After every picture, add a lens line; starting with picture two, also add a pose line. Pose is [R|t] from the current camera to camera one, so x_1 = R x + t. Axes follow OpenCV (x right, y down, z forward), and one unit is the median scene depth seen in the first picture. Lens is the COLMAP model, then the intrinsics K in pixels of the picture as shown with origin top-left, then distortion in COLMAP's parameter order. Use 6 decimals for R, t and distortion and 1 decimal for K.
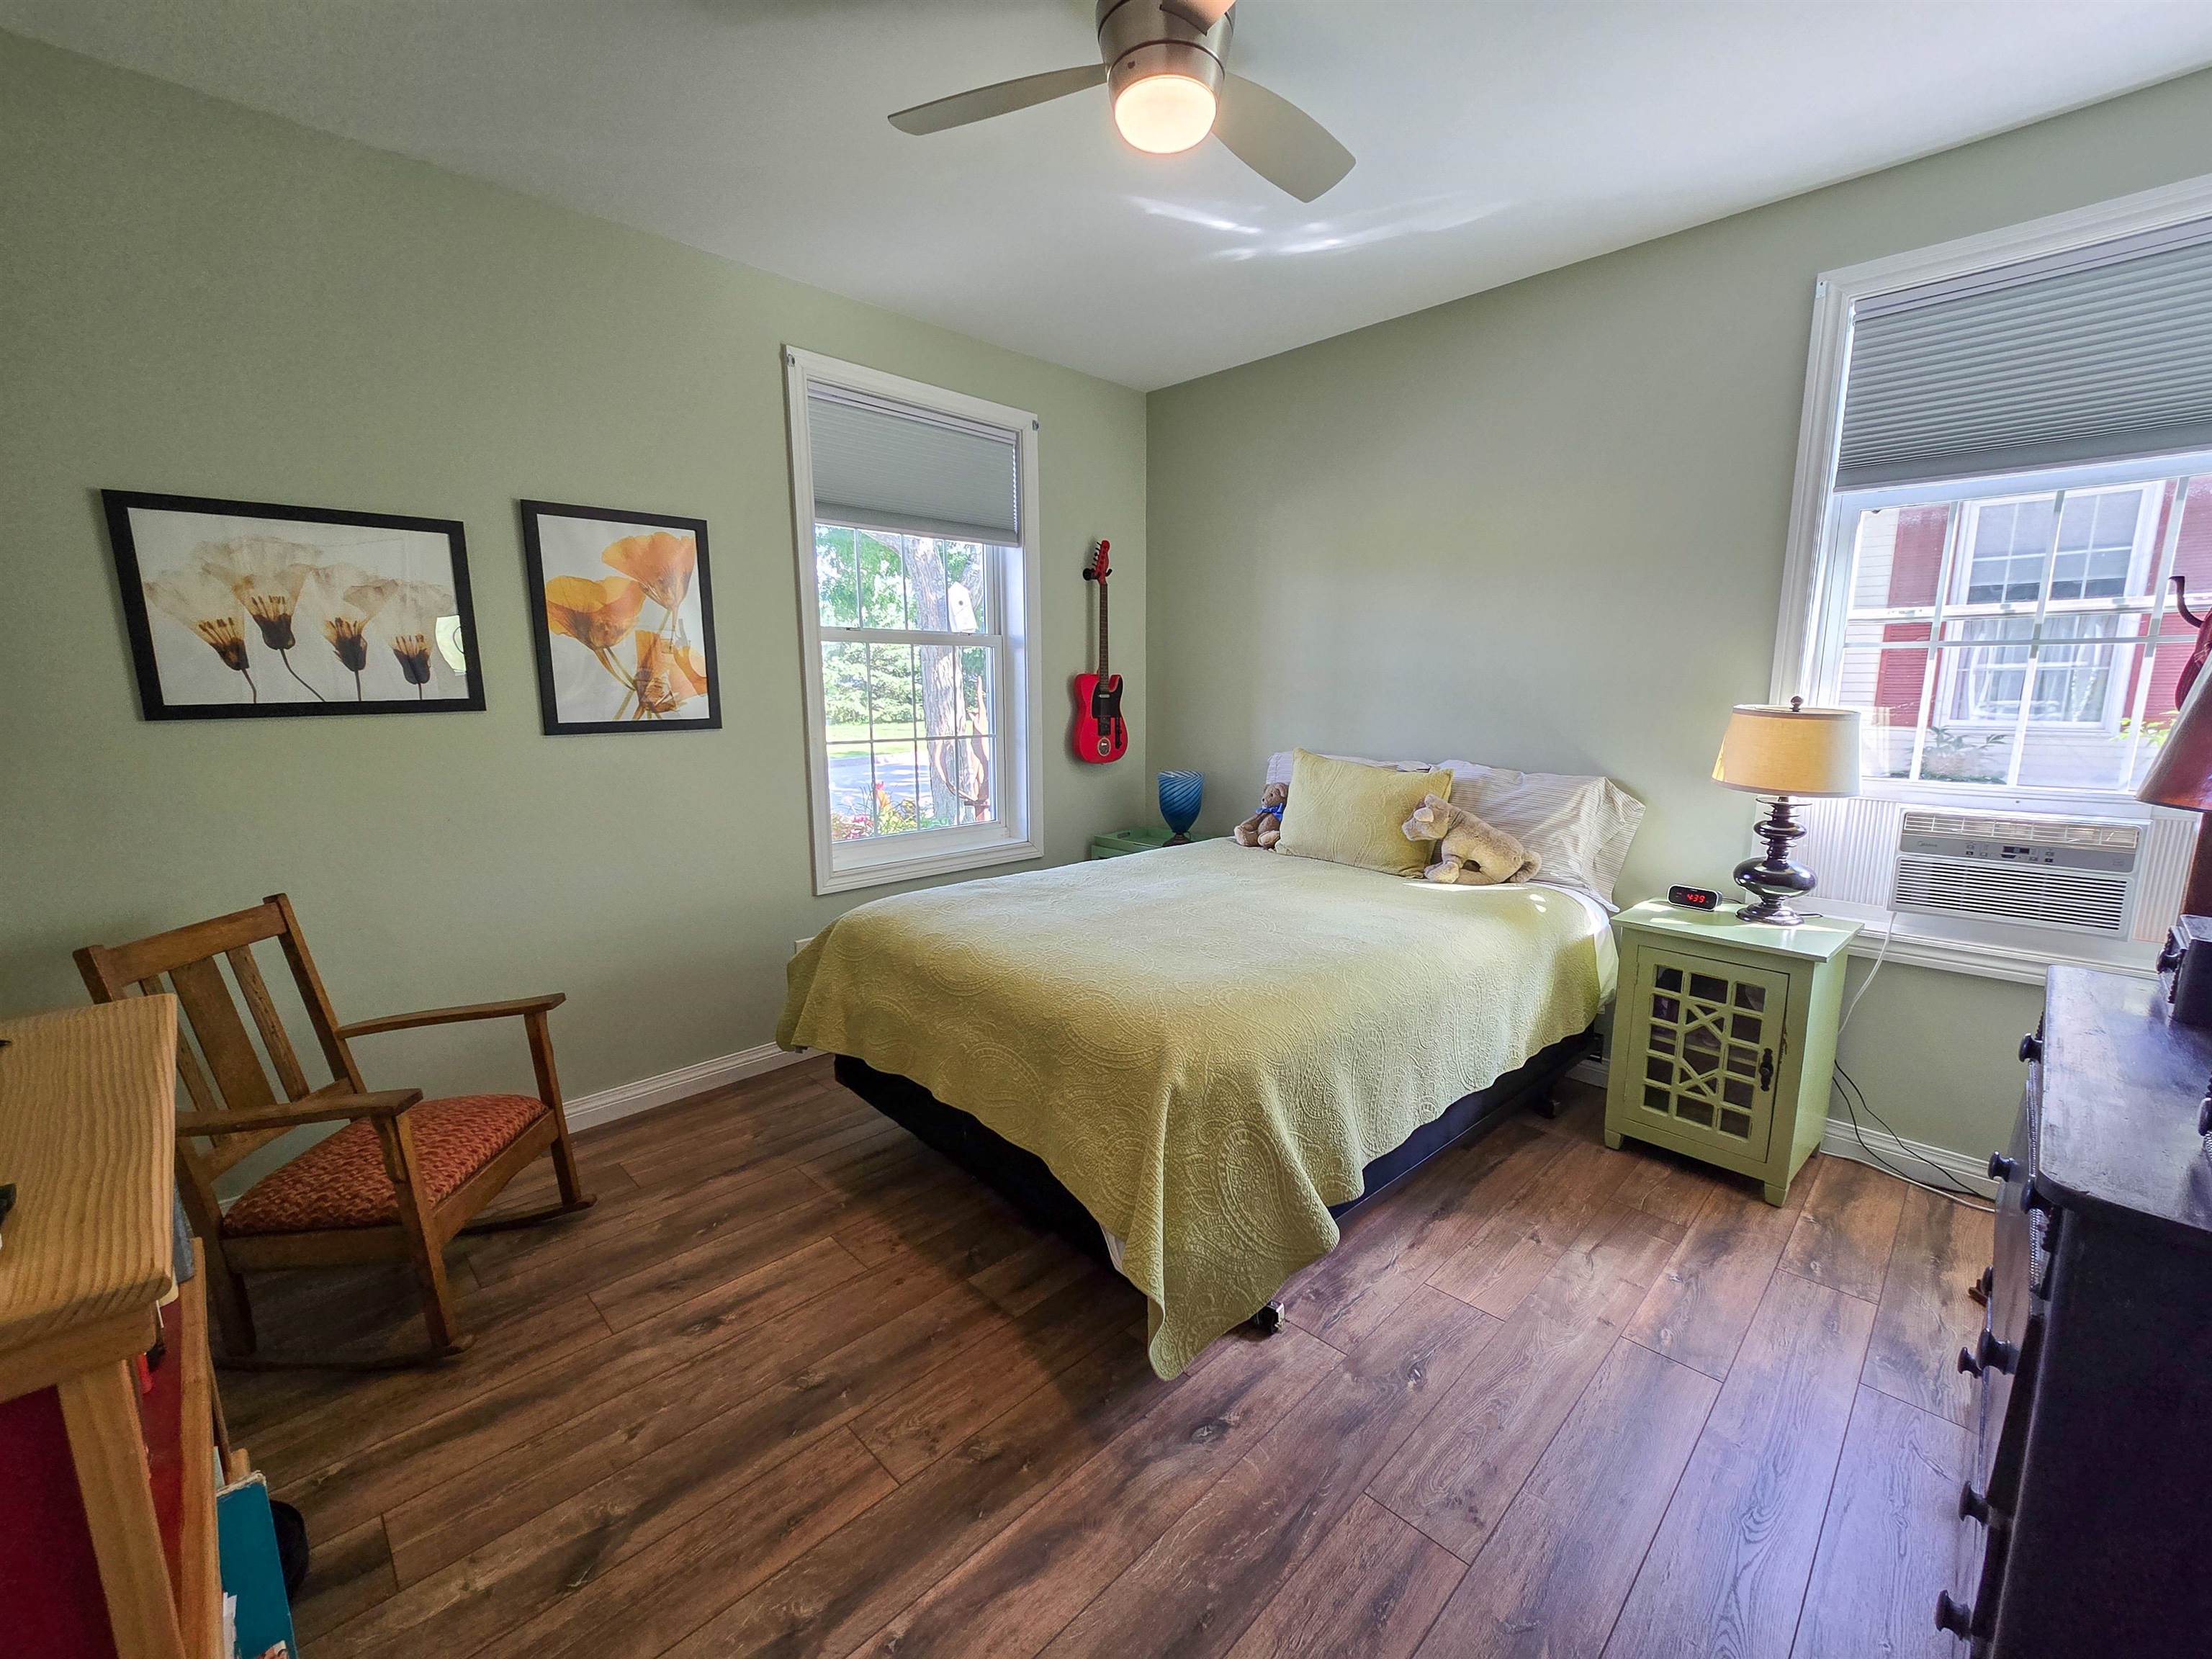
lens RADIAL K [[913.8, 0, 1118.7], [0, 913.8, 842.1], [0, 0, 1]] dist [-0.000204, 0.000961]
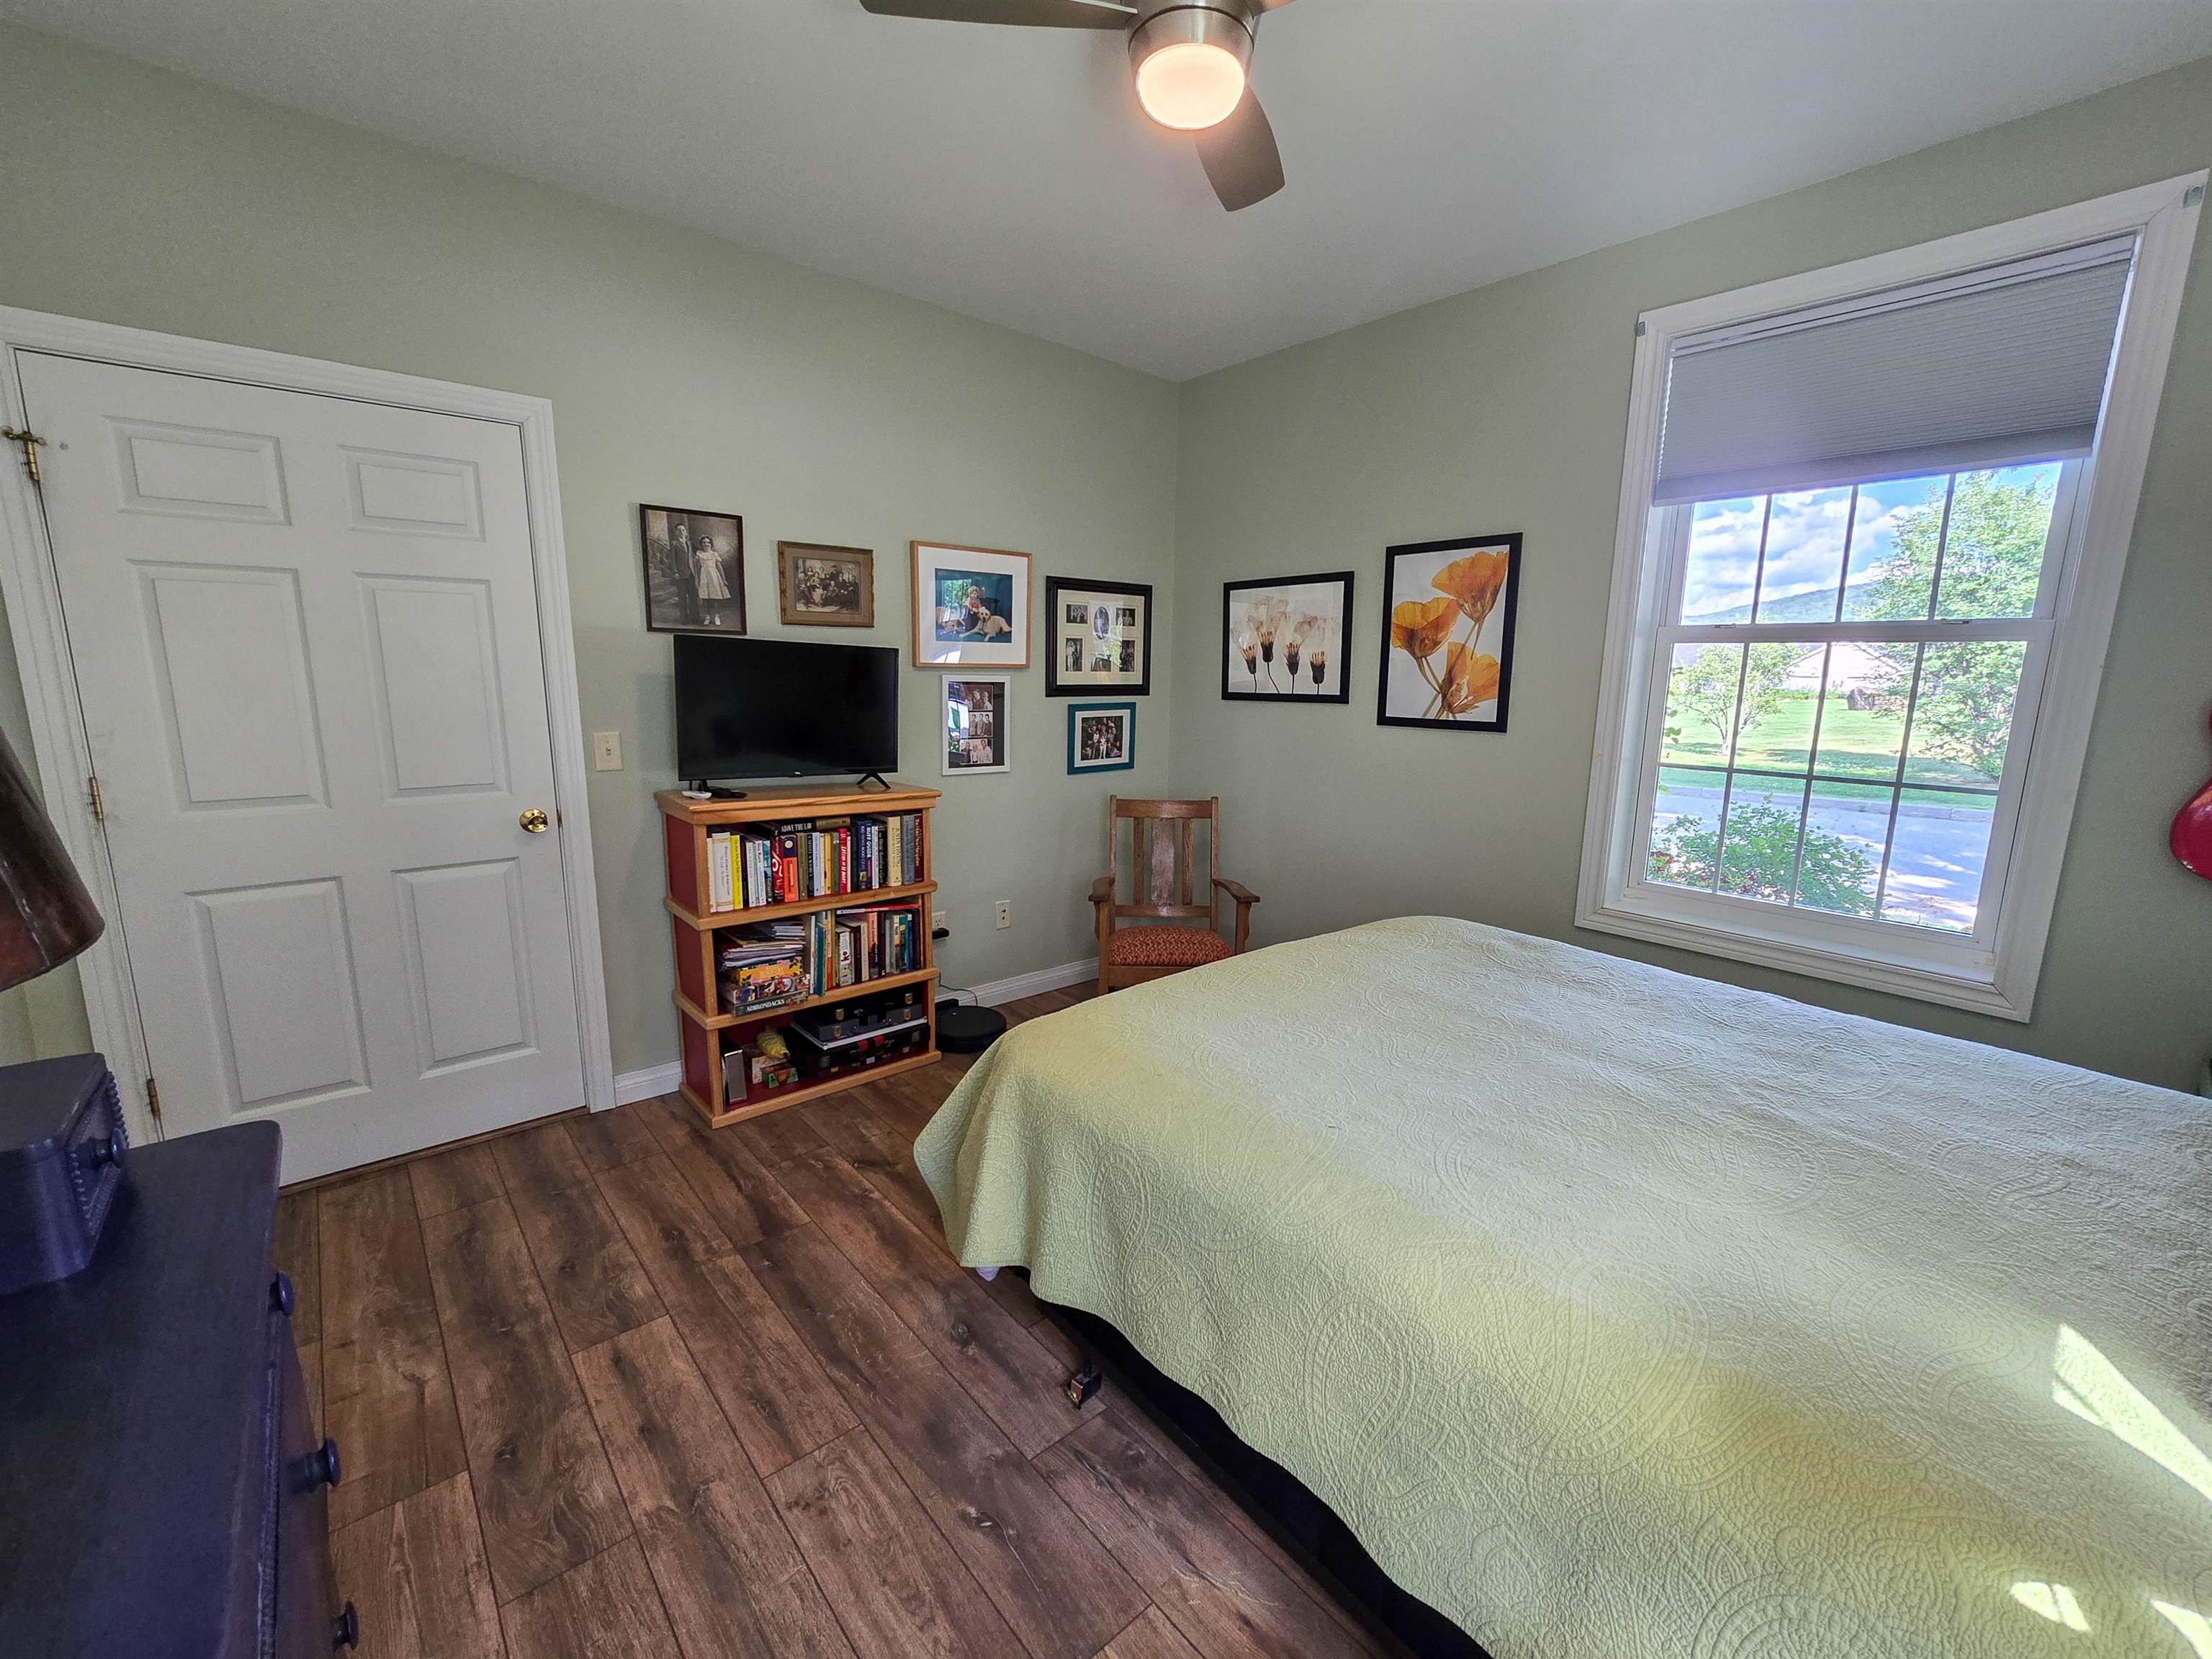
lens RADIAL K [[913.8, 0, 1118.9], [0, 913.8, 835.1], [0, 0, 1]] dist [-0.000204, 0.000961]
pose [[-0.068292, 0.175040, -0.982190, 0.811882], [-0.191710, 0.963839, 0.185099, -0.155116], [0.979073, 0.200937, -0.032266, 0.810463]]
